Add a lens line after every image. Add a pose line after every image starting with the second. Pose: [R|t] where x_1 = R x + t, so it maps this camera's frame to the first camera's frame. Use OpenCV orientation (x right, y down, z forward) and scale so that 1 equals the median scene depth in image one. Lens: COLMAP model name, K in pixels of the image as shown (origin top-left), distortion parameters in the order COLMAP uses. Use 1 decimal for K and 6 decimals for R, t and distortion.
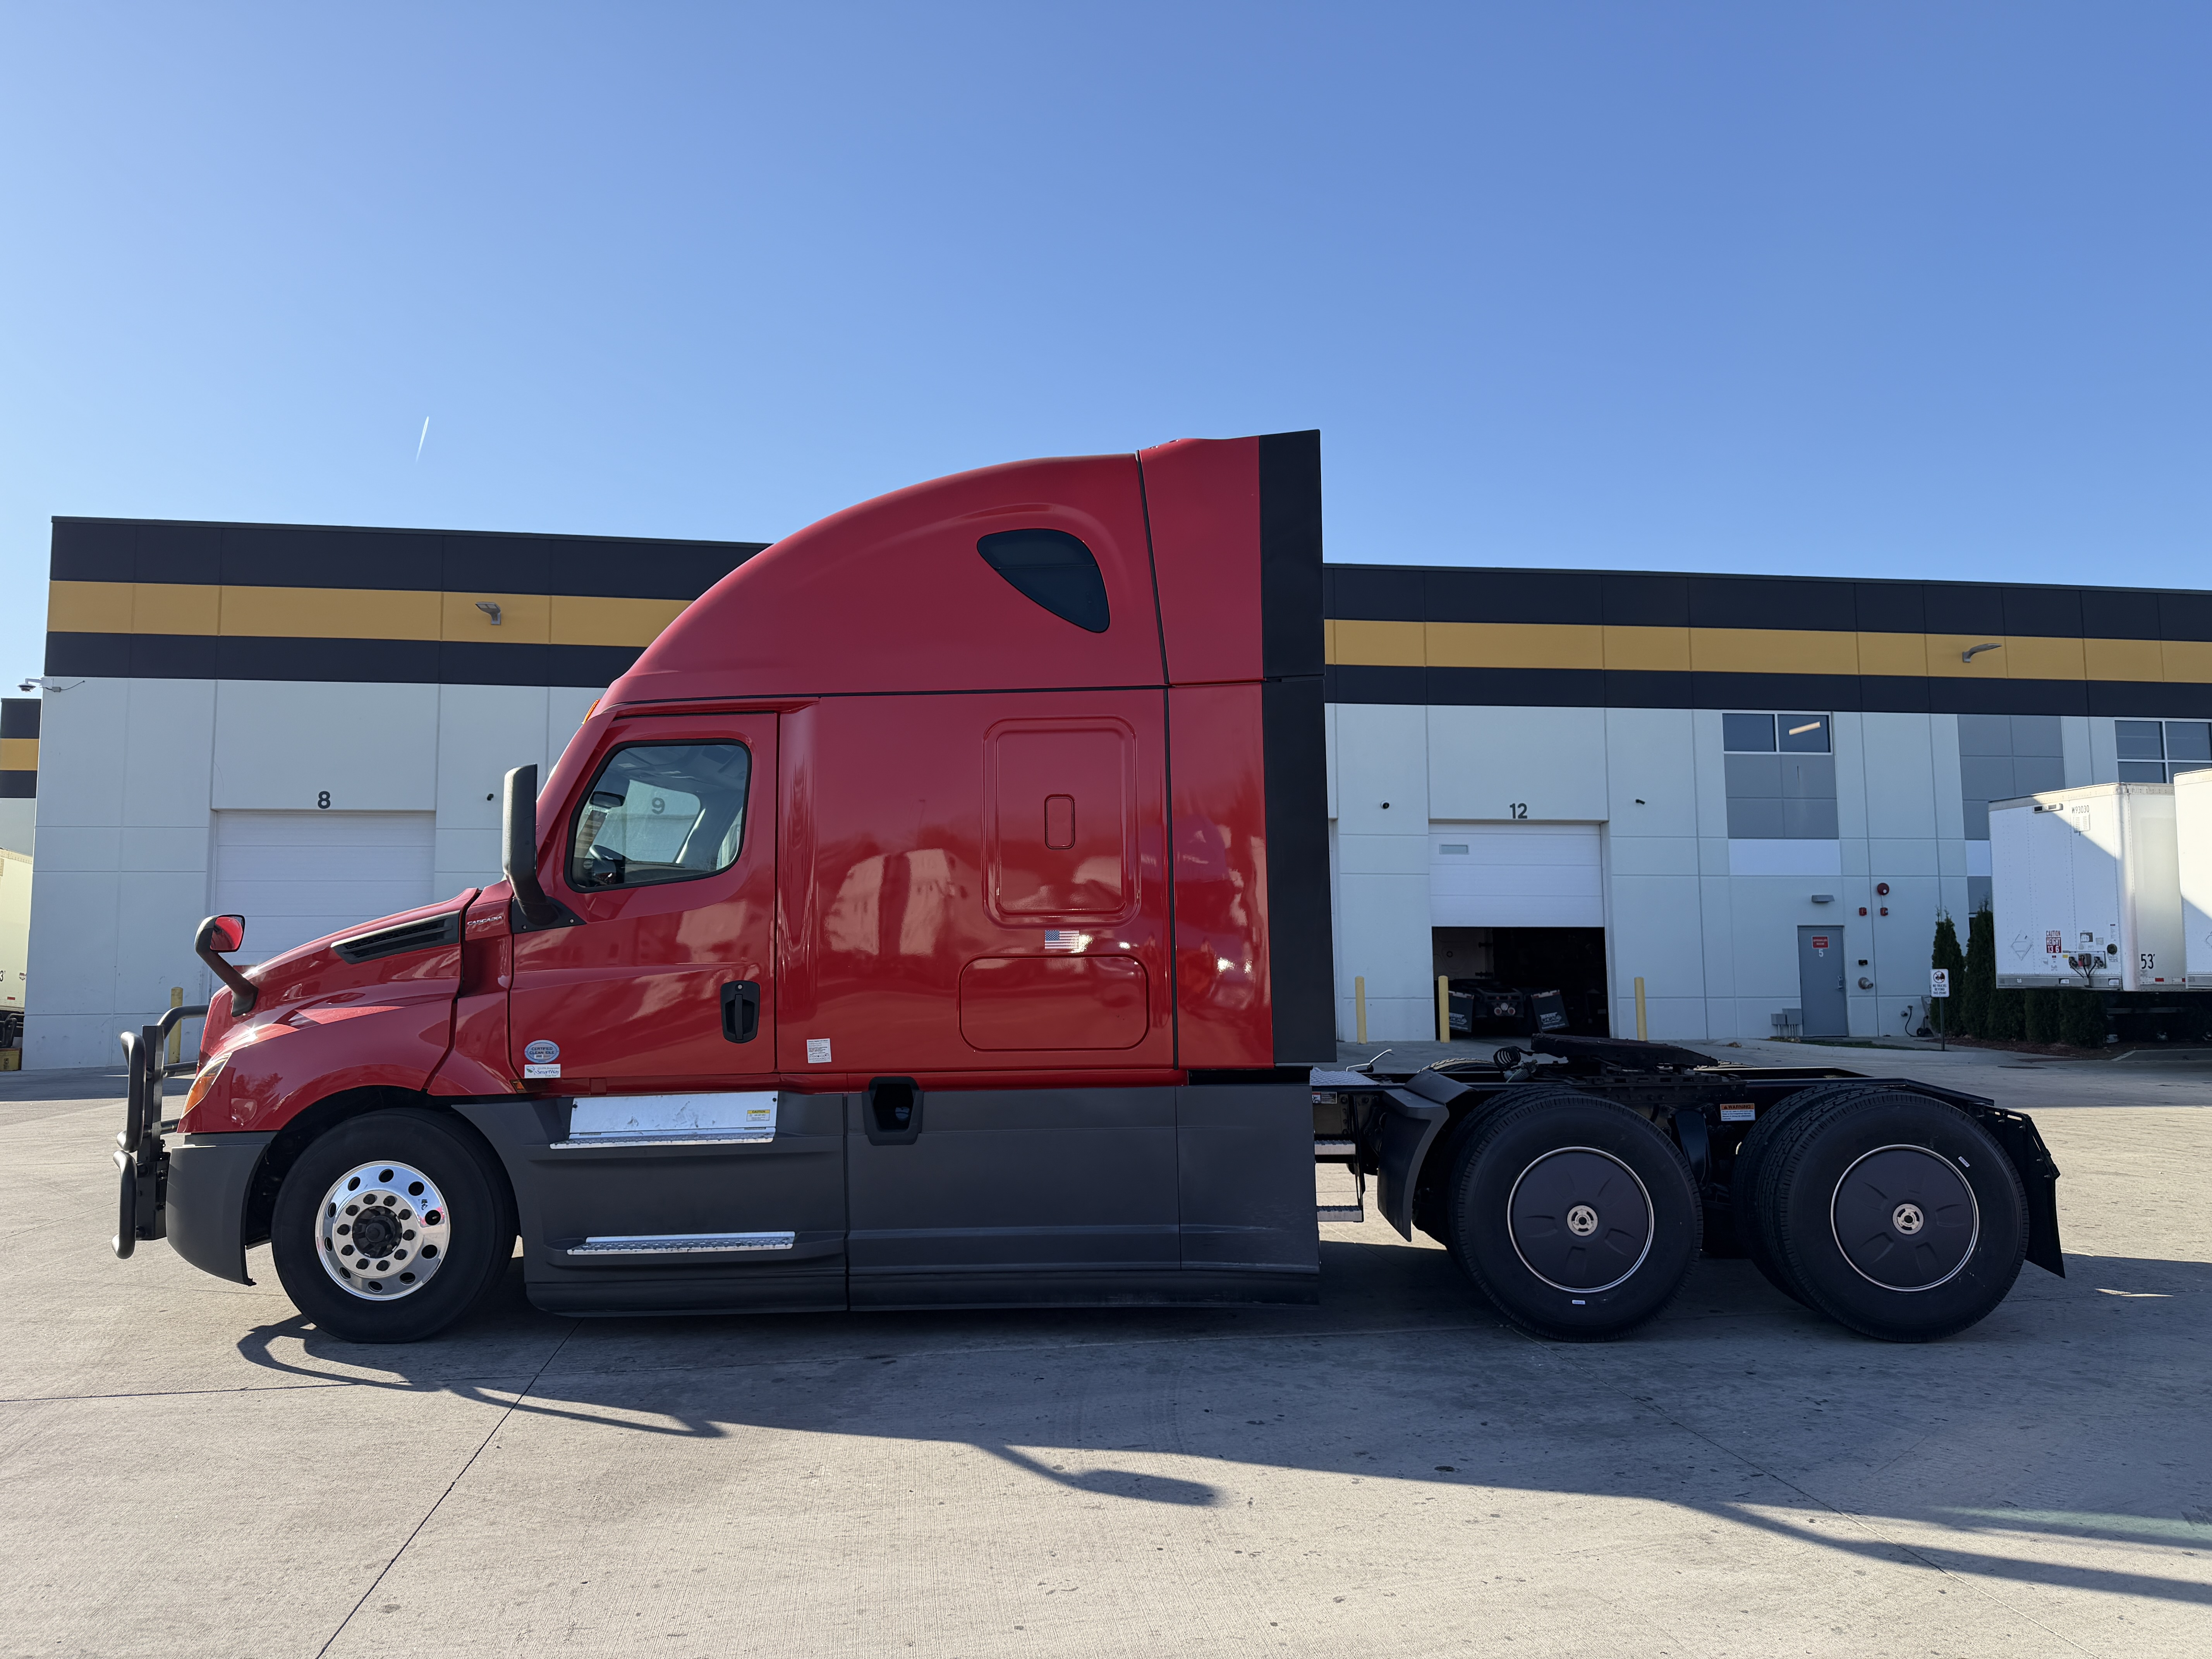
lens RADIAL K [[1563.7, 0, 1116.6], [0, 1563.7, 825.6], [0, 0, 1]] dist [0.145430, -0.309165]
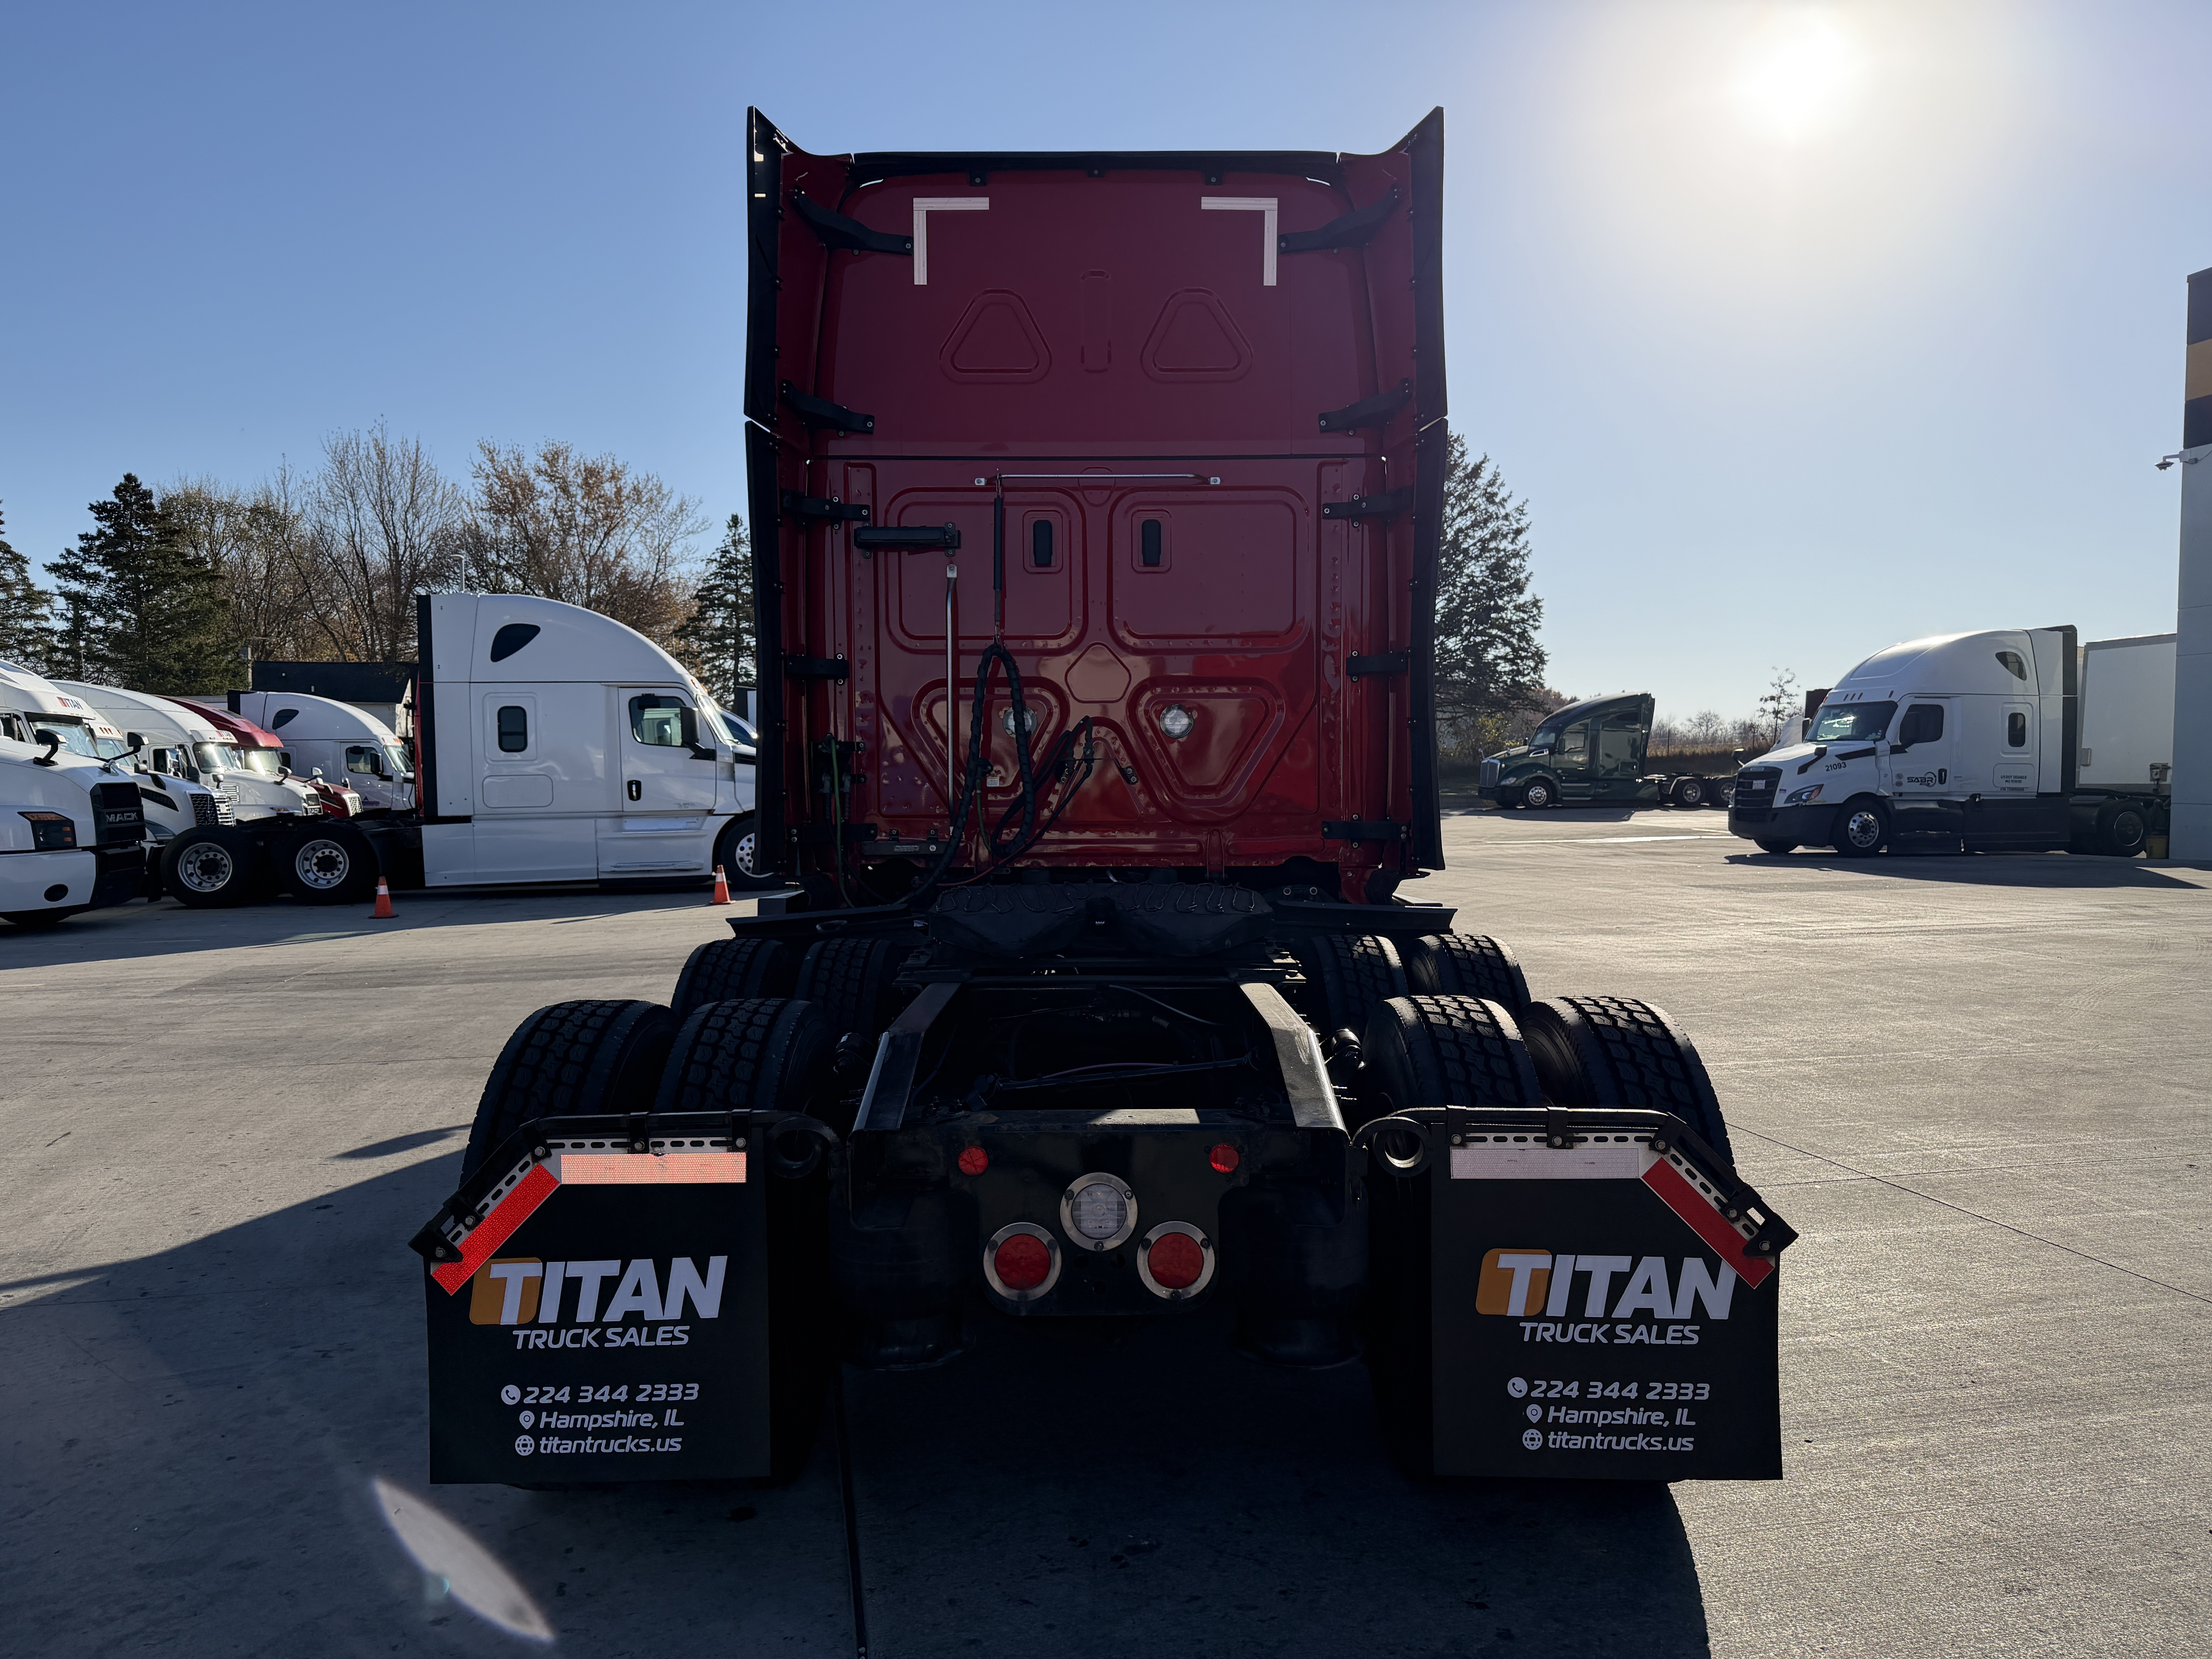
lens RADIAL K [[1562.3, 0, 1106.0], [0, 1562.3, 829.5], [0, 0, 1]] dist [0.088154, -0.142298]
pose [[0.029331, 0.046145, -0.998504, 0.984459], [0.092665, 0.994507, 0.048682, 0.098946], [0.995265, -0.093954, 0.024894, 1.143853]]
